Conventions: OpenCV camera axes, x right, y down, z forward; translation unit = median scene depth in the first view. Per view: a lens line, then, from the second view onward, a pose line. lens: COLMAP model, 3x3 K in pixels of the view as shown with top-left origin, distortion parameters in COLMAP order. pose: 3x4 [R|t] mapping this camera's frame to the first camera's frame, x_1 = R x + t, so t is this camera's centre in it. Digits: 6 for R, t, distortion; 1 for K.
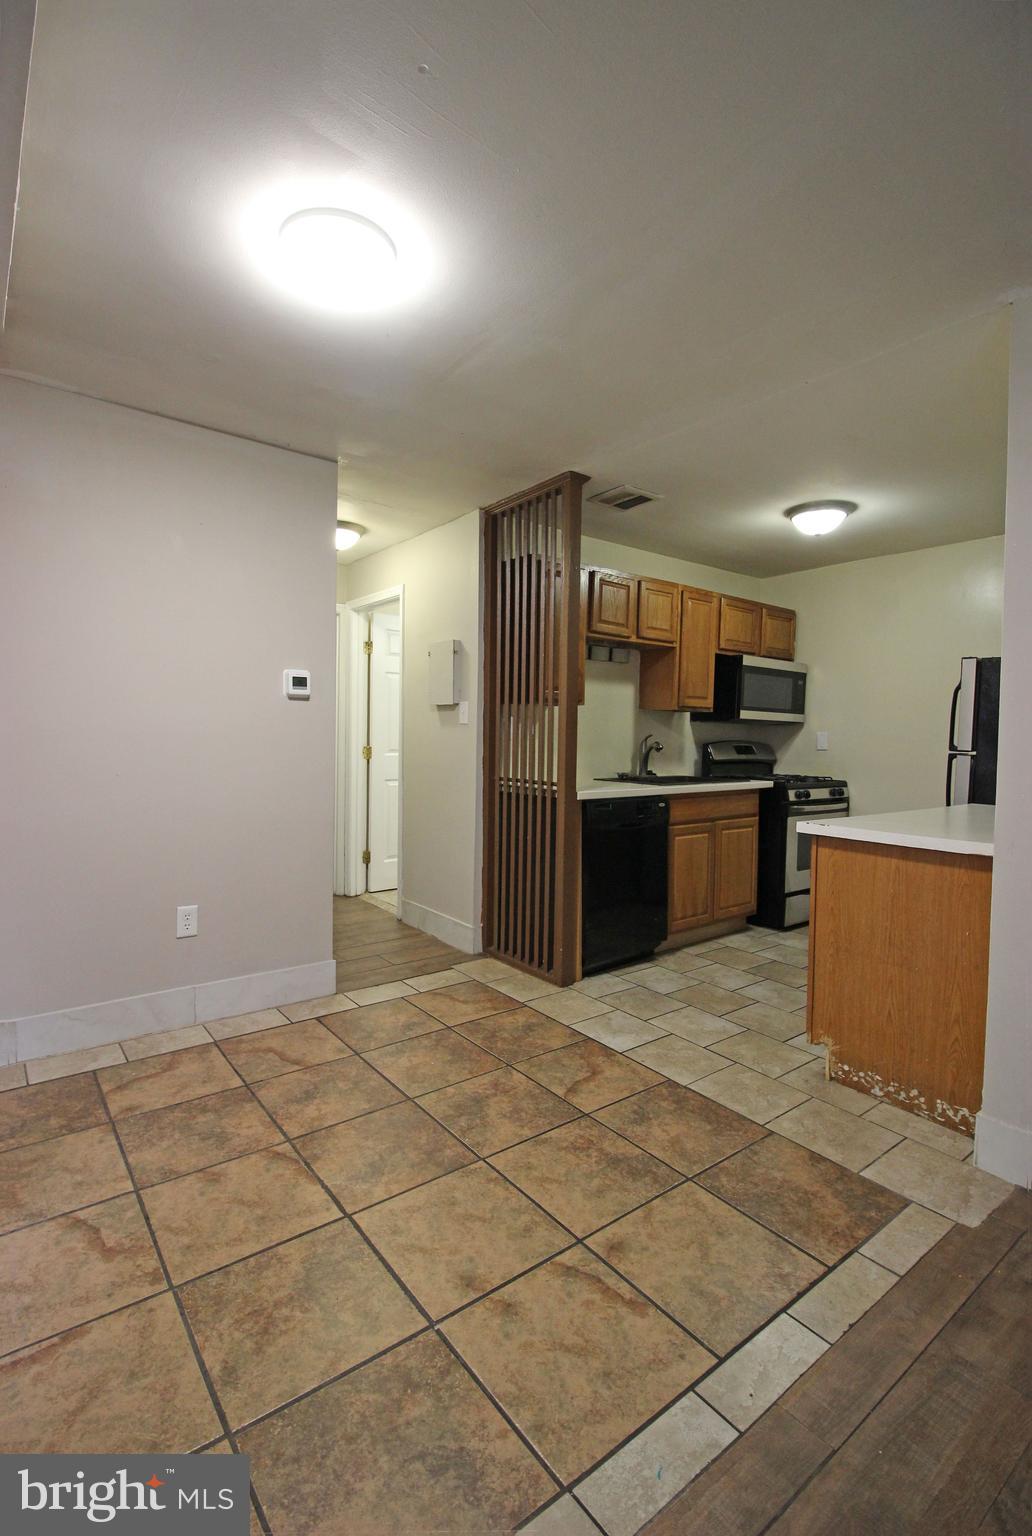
lens RADIAL K [[711.2, 0, 510.6], [0, 711.2, 756.3], [0, 0, 1]] dist [-0.001636, -0.011689]
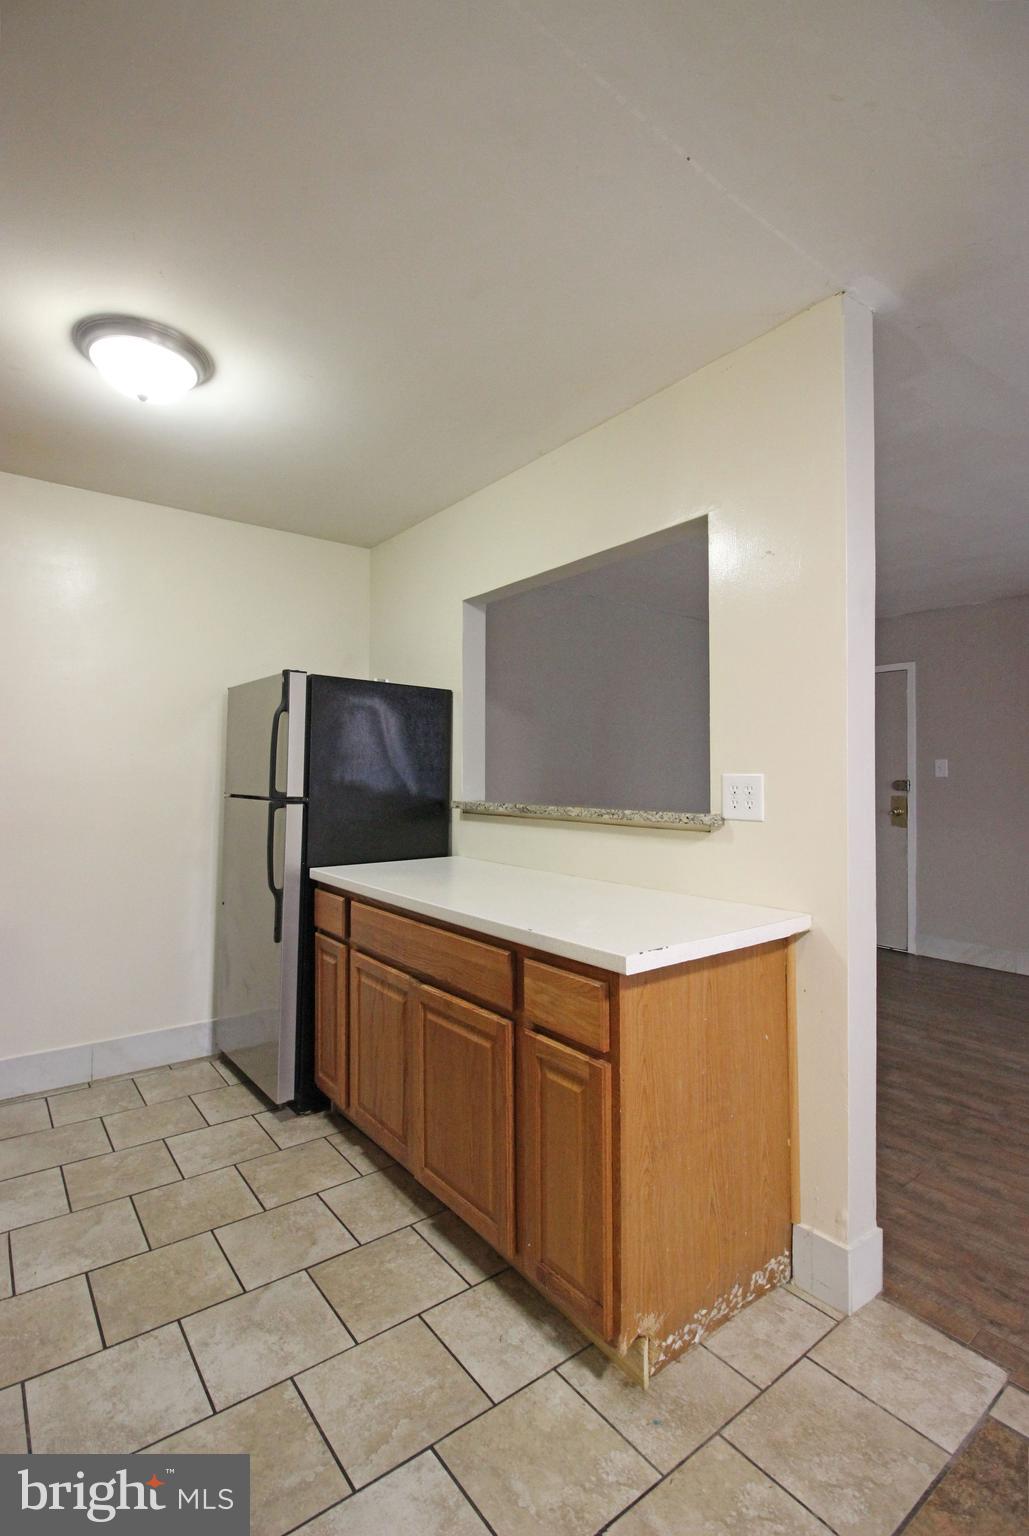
lens RADIAL K [[712.5, 0, 506.8], [0, 712.5, 755.9], [0, 0, 1]] dist [-0.003149, -0.011055]
pose [[0.002880, 0.006023, 0.999978, -0.088407], [0.027330, 0.999608, -0.006100, -0.038583], [-0.999622, 0.027347, 0.002714, 0.755608]]
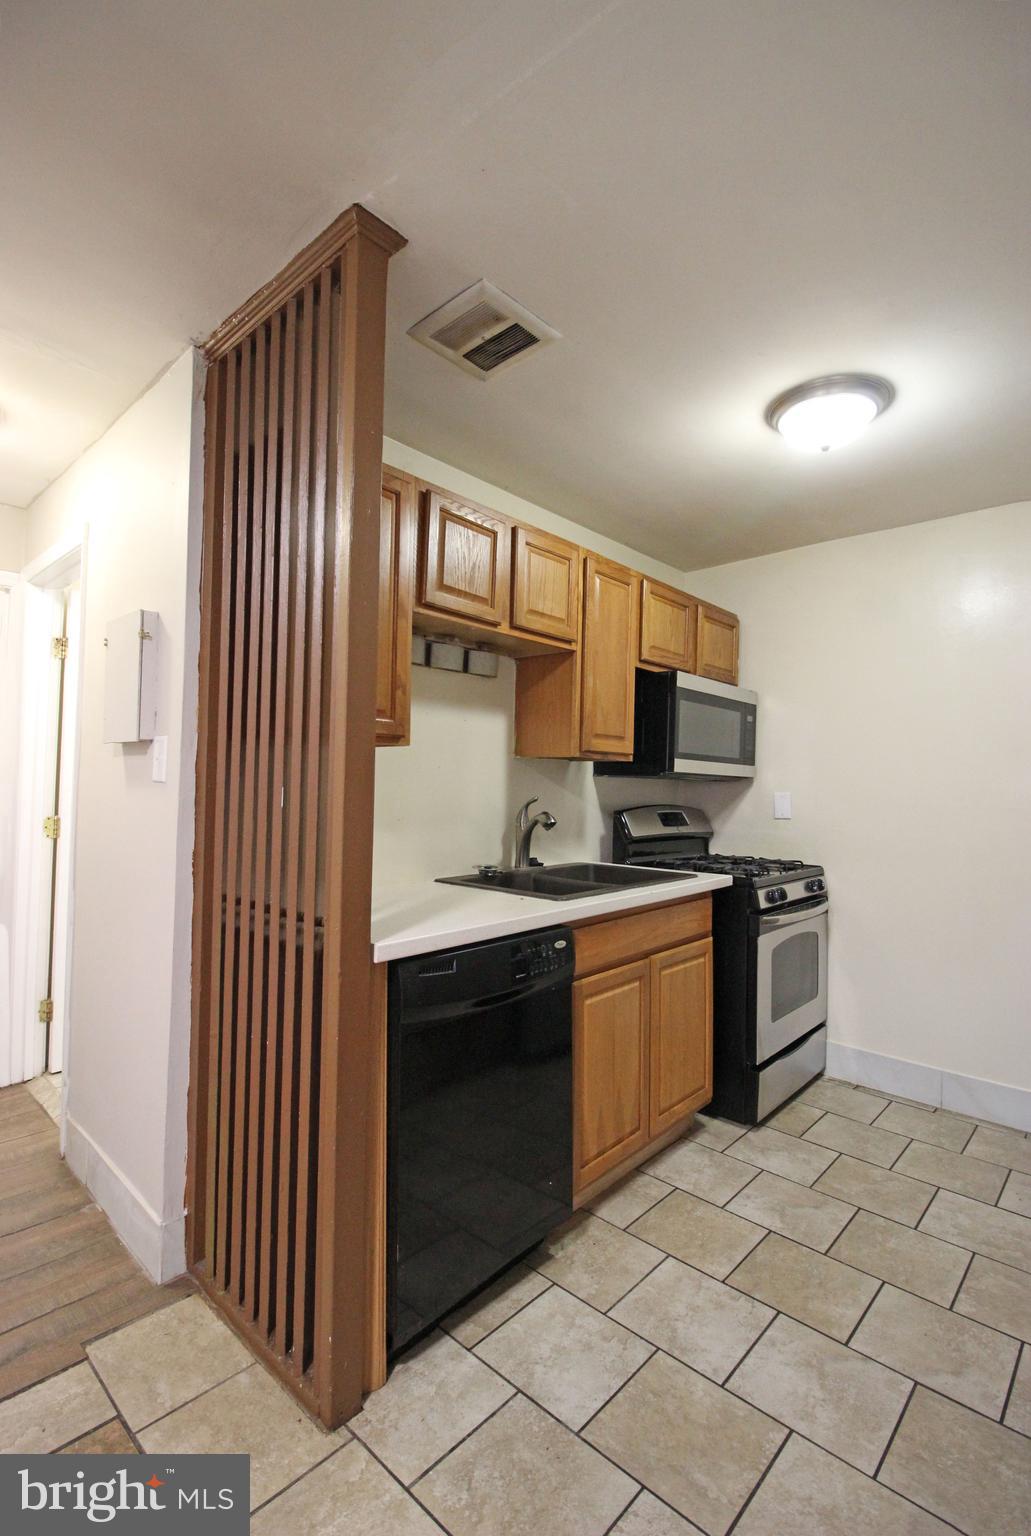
lens RADIAL K [[711.2, 0, 510.1], [0, 711.2, 756.3], [0, 0, 1]] dist [-0.001636, -0.011689]
pose [[0.985384, 0.007485, 0.170185, 0.094099], [0.004339, 0.997607, -0.069001, -0.030682], [-0.170294, 0.068730, 0.982993, 0.517933]]
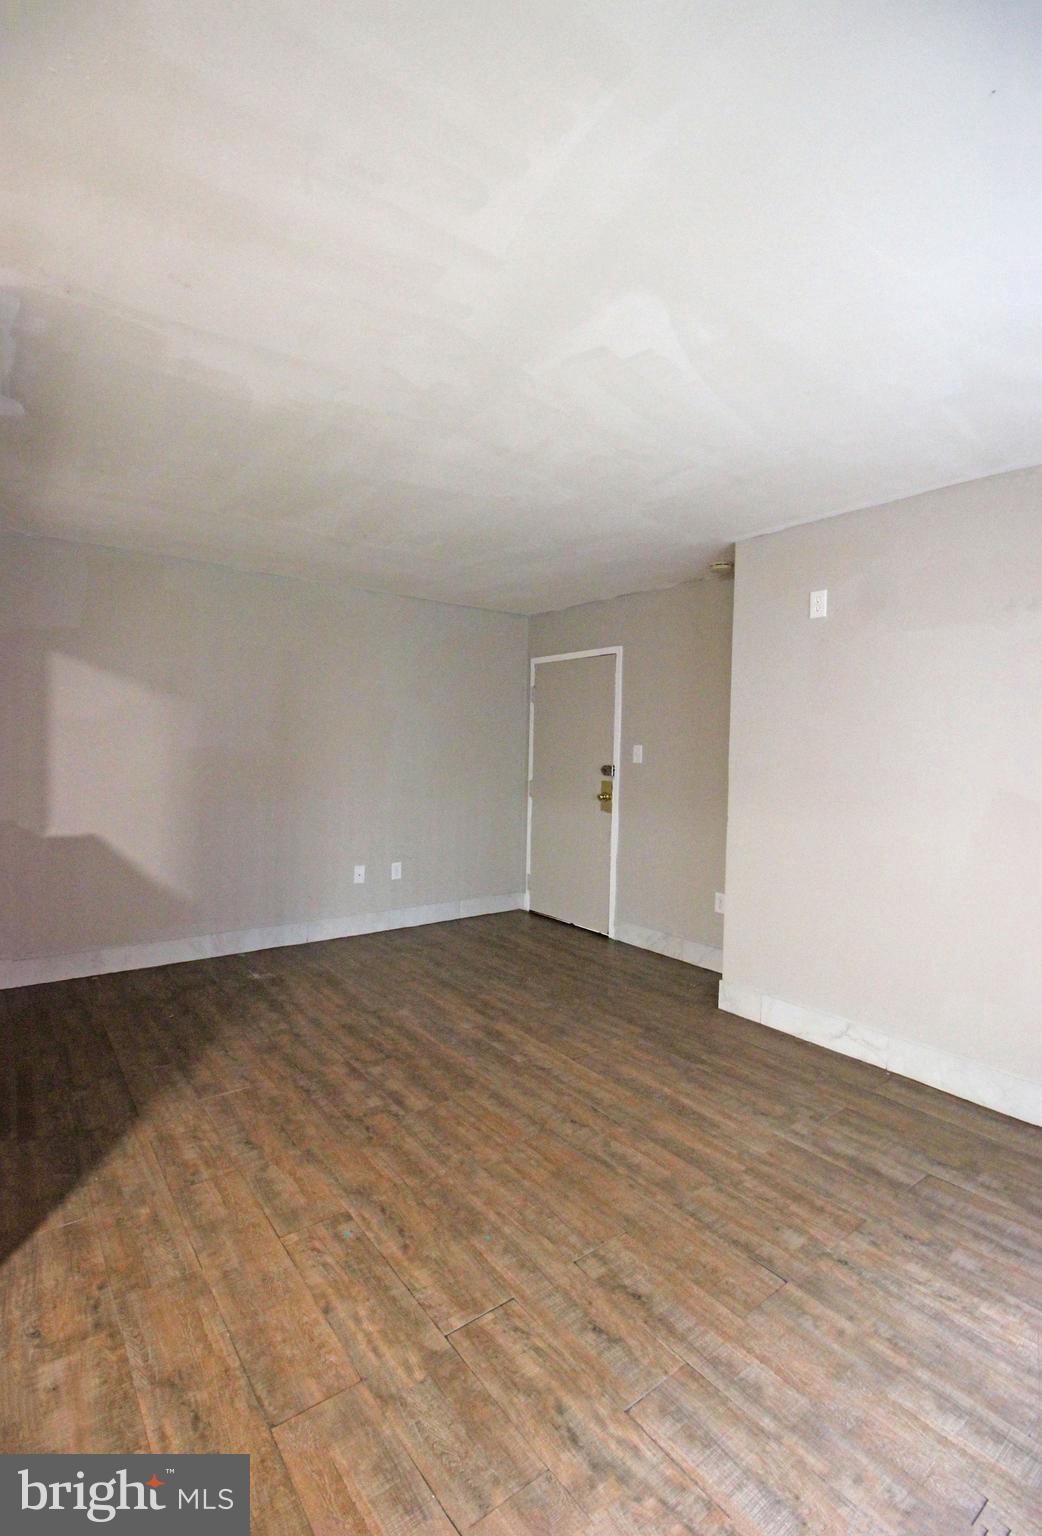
lens RADIAL K [[699.0, 0, 515.4], [0, 699.0, 762.6], [0, 0, 1]] dist [-0.000863, -0.012233]
pose [[0.004098, -0.041388, 0.999135, -0.052126], [0.012211, 0.999071, 0.041335, -0.042169], [-0.999917, 0.012031, 0.004599, 0.162806]]
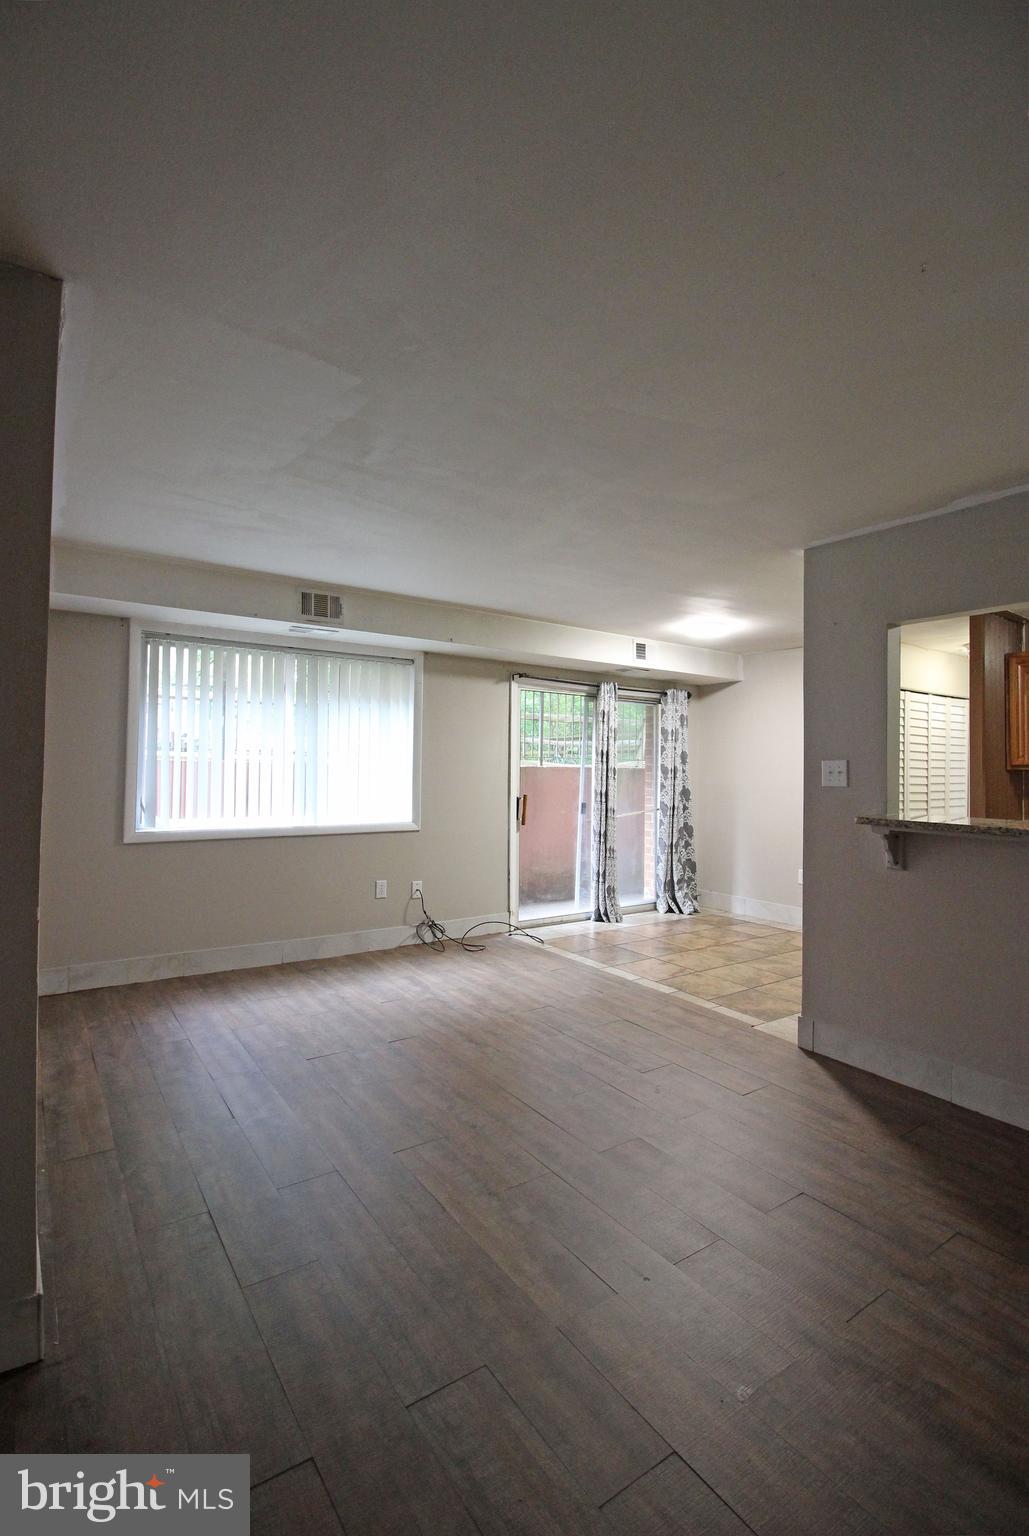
lens RADIAL K [[704.8, 0, 510.0], [0, 704.8, 758.4], [0, 0, 1]] dist [0.001912, -0.013558]
pose [[-0.046599, -0.033152, -0.998363, 1.337106], [-0.049284, 0.998308, -0.030850, -0.011062], [0.997697, 0.047766, -0.048154, 0.166174]]
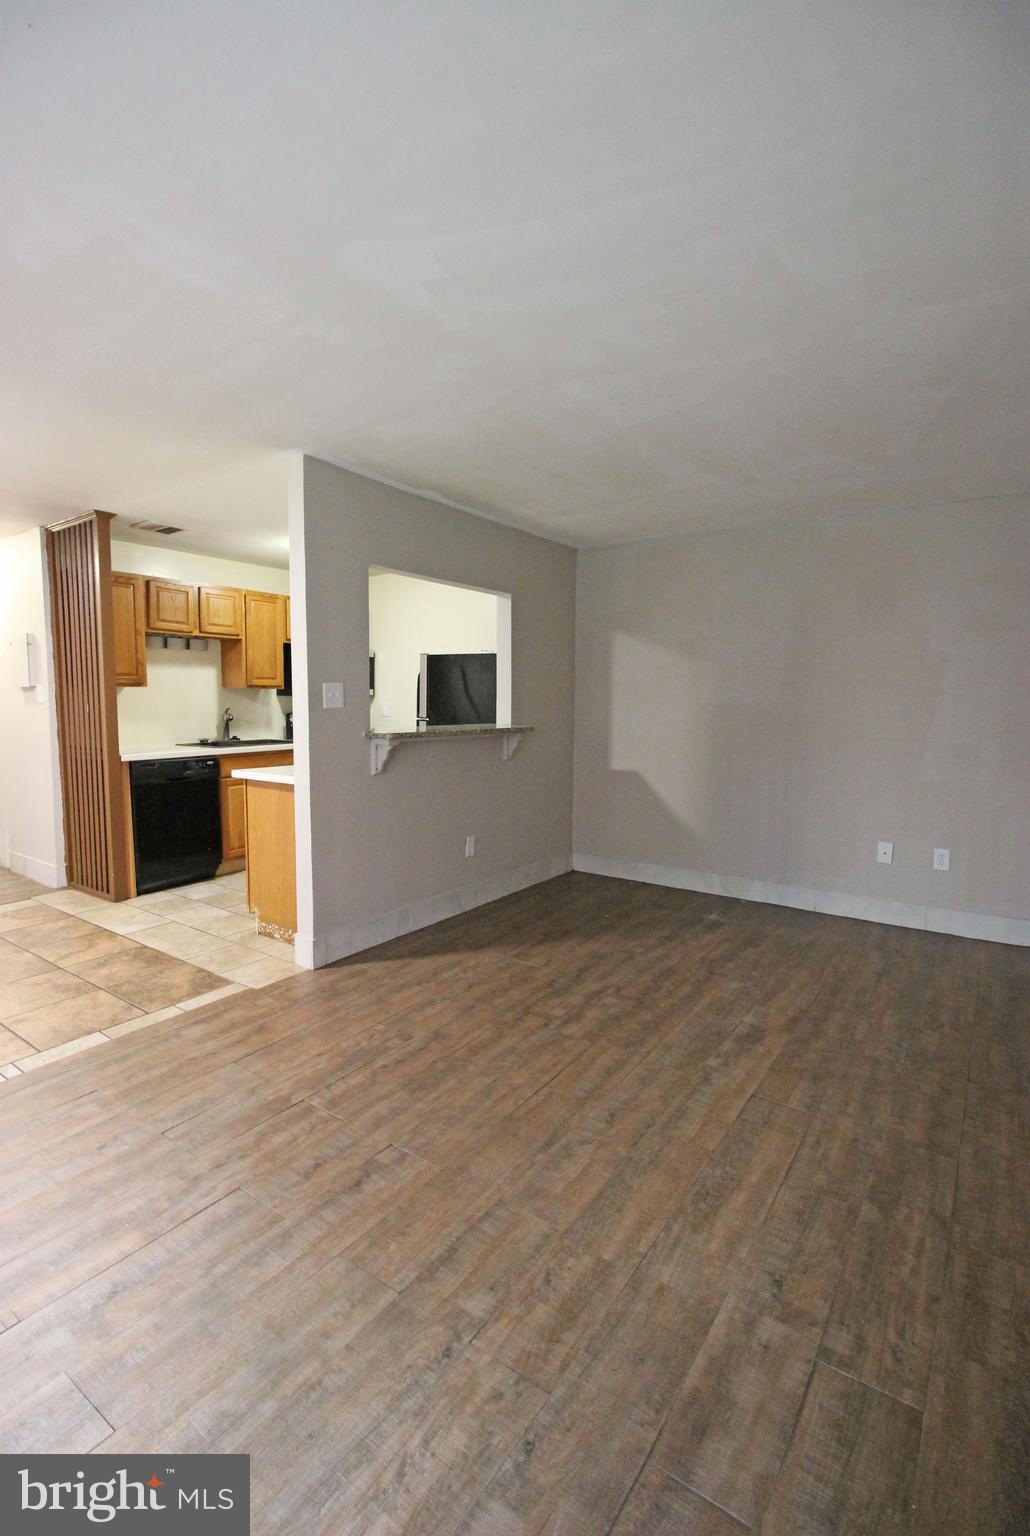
lens RADIAL K [[704.8, 0, 510.5], [0, 704.8, 758.4], [0, 0, 1]] dist [0.001912, -0.013558]
pose [[0.952952, -0.036652, 0.300896, 0.361589], [0.018986, 0.997931, 0.061428, -0.010057], [-0.302525, -0.052825, 0.951677, -0.427769]]
